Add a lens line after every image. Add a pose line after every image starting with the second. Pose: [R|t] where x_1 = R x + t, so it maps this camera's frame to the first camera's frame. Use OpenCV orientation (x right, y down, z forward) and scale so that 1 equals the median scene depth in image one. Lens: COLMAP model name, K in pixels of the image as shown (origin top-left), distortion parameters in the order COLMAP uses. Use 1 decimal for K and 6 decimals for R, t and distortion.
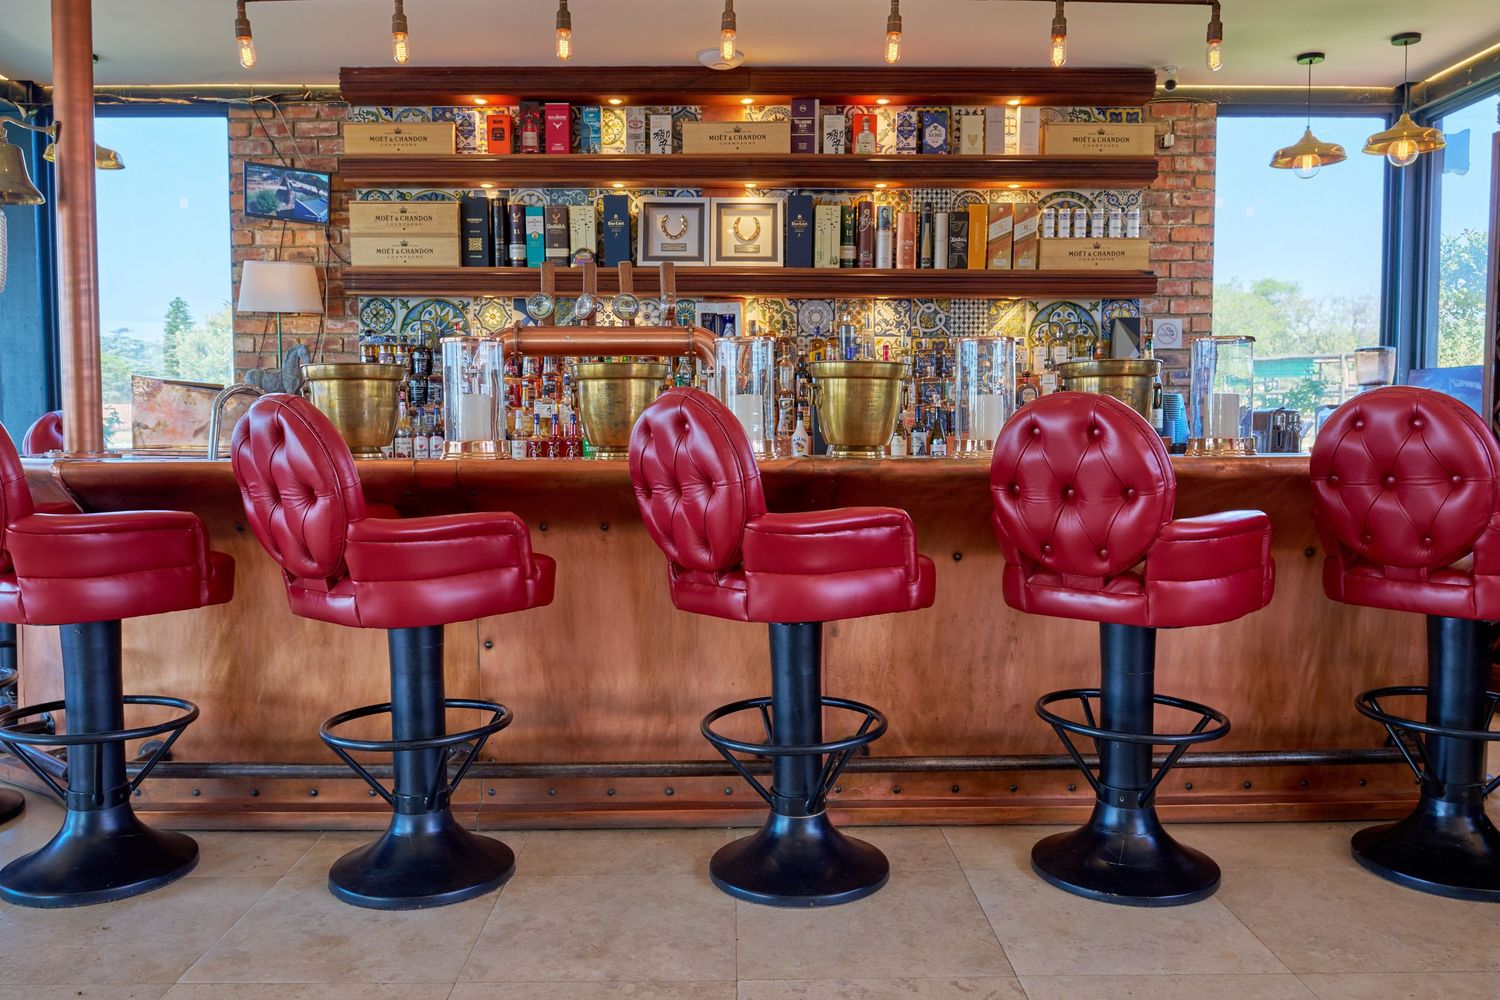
lens RADIAL K [[1211.6, 0, 750.8], [0, 1211.6, 499.7], [0, 0, 1]] dist [-0.003946, -0.000851]
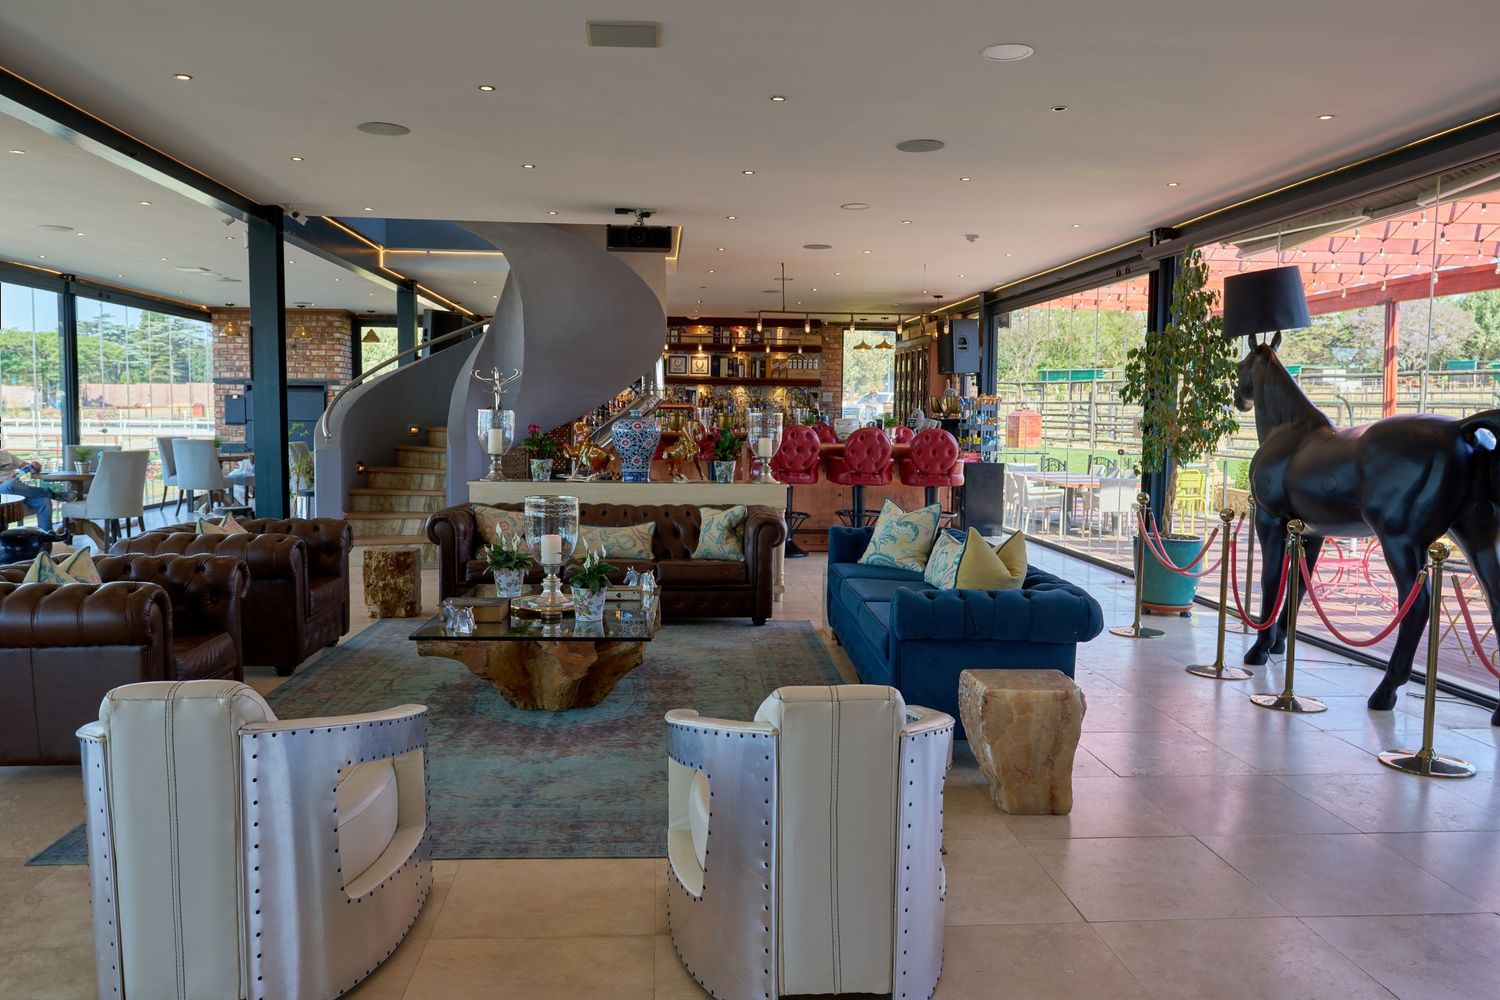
lens RADIAL K [[1157.9, 0, 750.2], [0, 1157.9, 503.2], [0, 0, 1]] dist [0.003760, 0.000709]
pose [[0.997833, 0.008632, 0.065233, -0.069148], [-0.009875, 0.999775, 0.018752, 0.096245], [-0.065056, -0.019356, 0.997694, -2.182850]]
